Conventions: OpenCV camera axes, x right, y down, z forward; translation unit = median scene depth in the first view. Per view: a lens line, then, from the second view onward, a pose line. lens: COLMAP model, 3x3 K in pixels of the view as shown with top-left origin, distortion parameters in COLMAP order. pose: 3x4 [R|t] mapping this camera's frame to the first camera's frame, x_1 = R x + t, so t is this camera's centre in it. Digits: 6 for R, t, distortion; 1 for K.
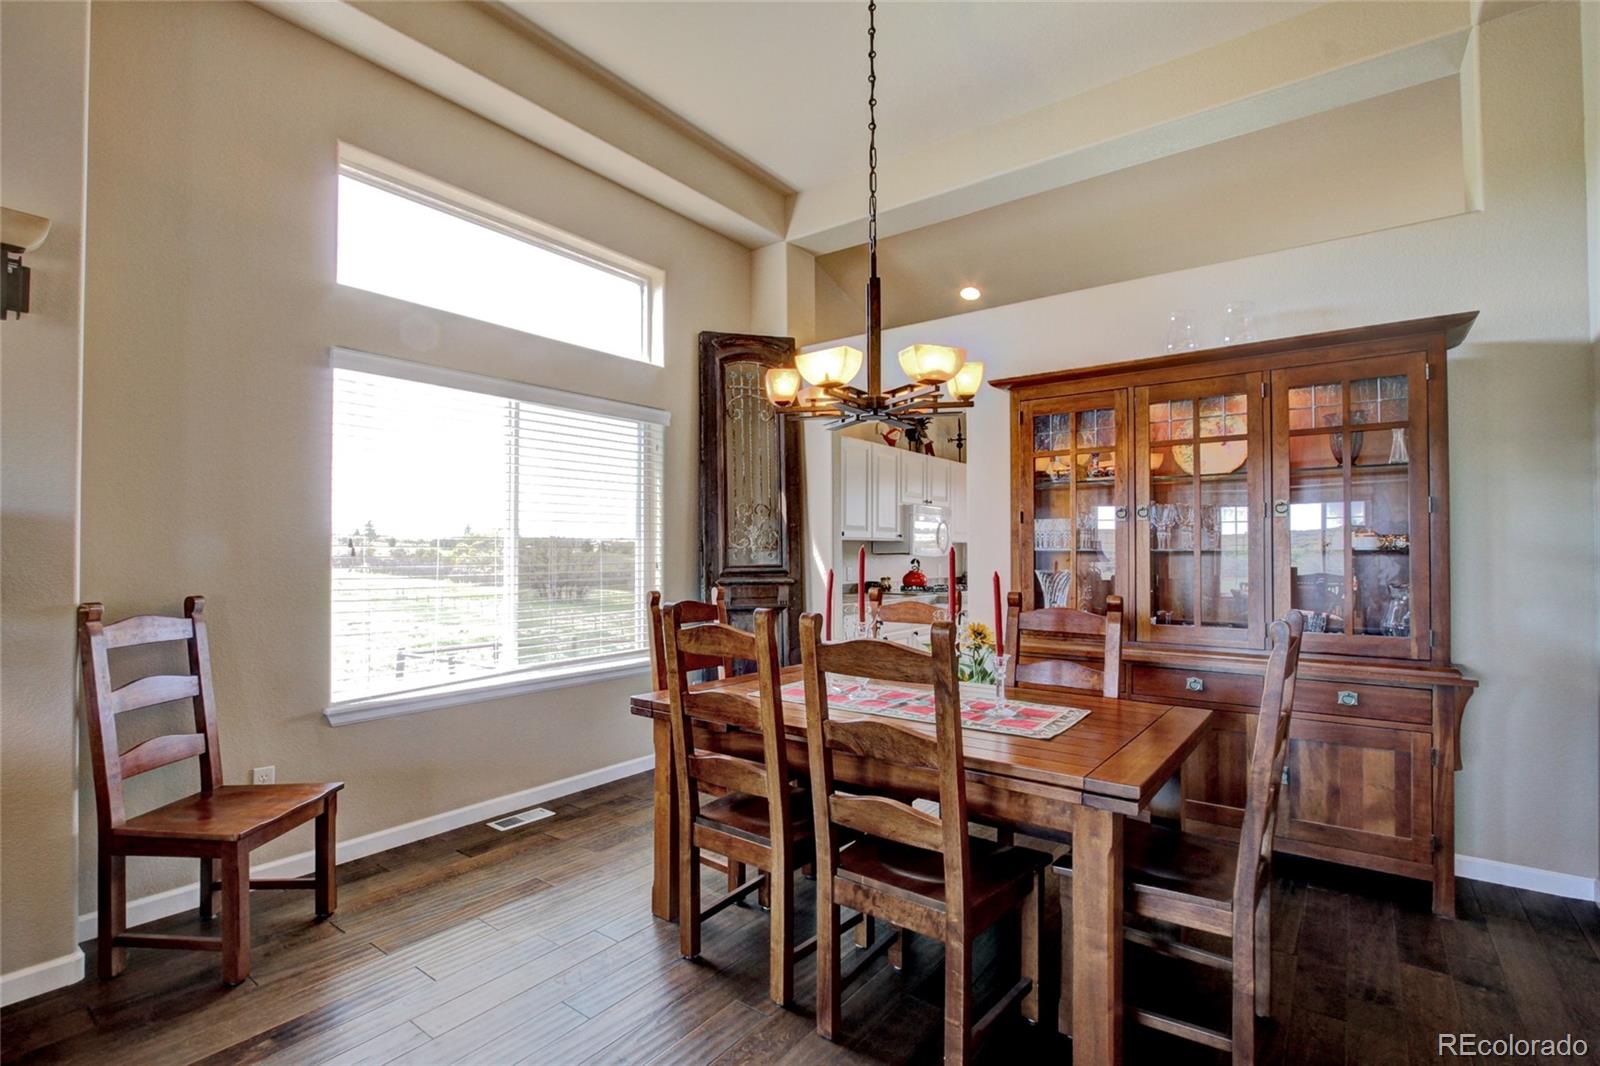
lens RADIAL K [[745.8, 0, 797.0], [0, 745.8, 542.9], [0, 0, 1]] dist [-0.014722, 0.001352]
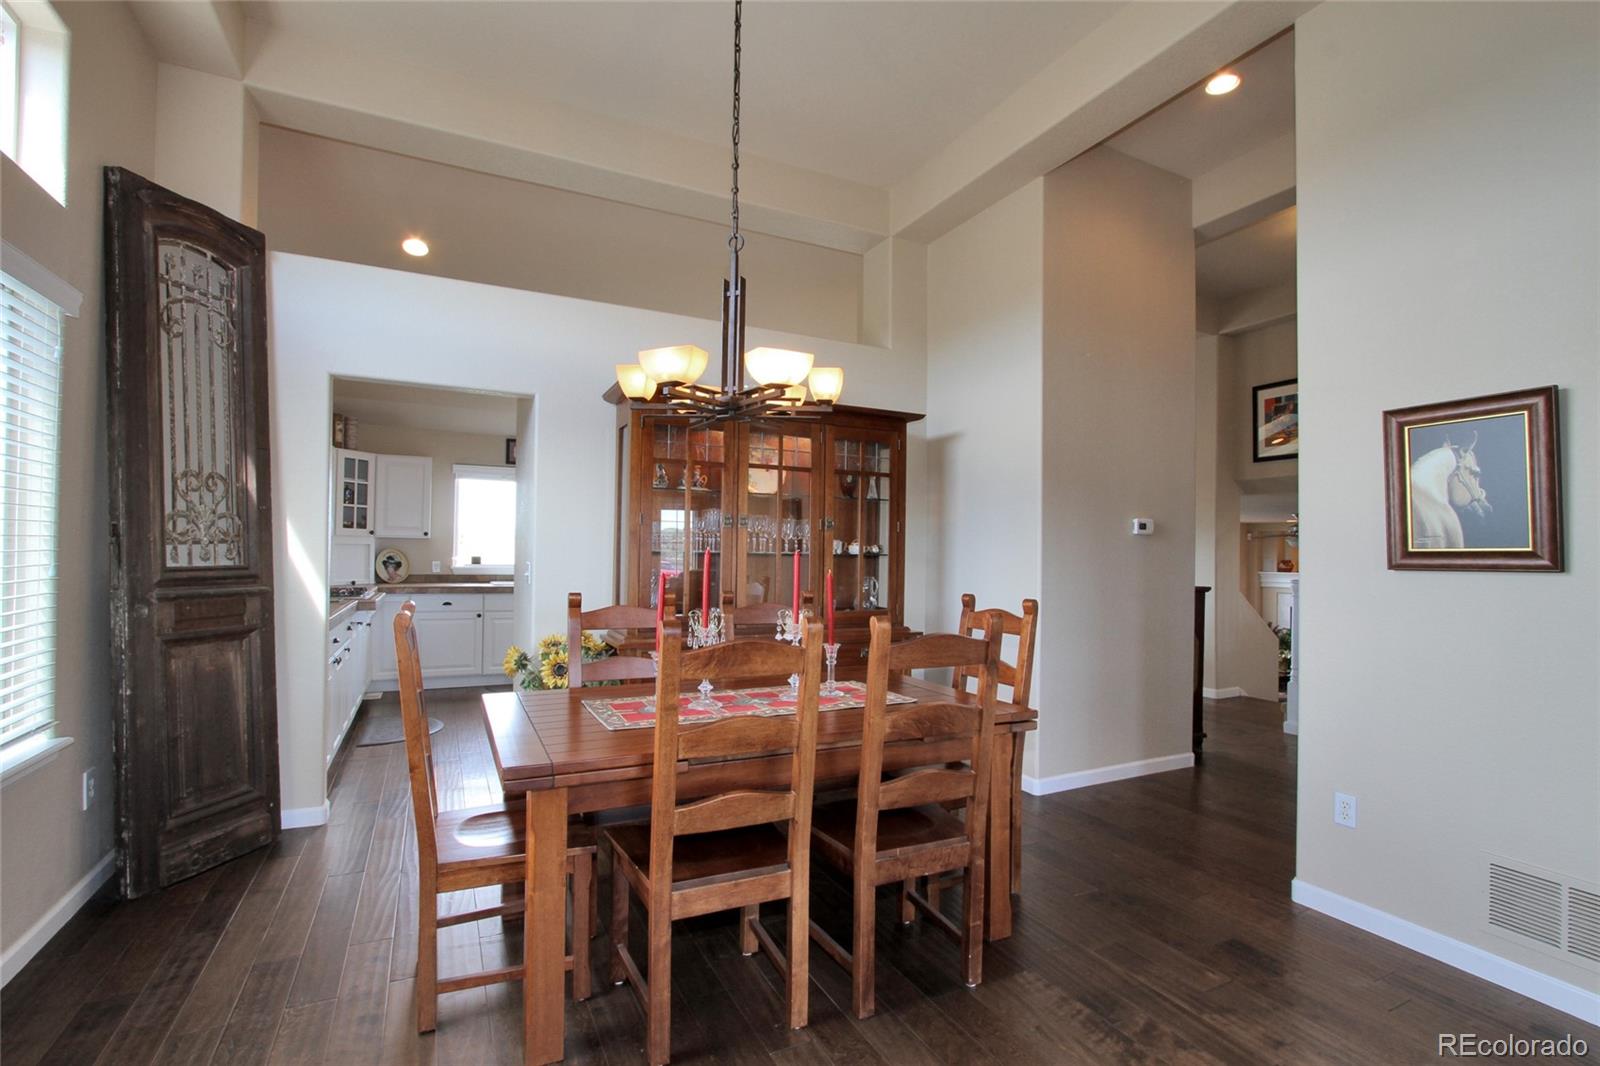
lens RADIAL K [[745.8, 0, 799.1], [0, 745.8, 540.7], [0, 0, 1]] dist [-0.014722, 0.001352]
pose [[0.442292, 0.017948, 0.896692, -0.410369], [-0.025134, 0.999655, -0.007612, -0.000759], [-0.896519, -0.019171, 0.442590, 0.269361]]
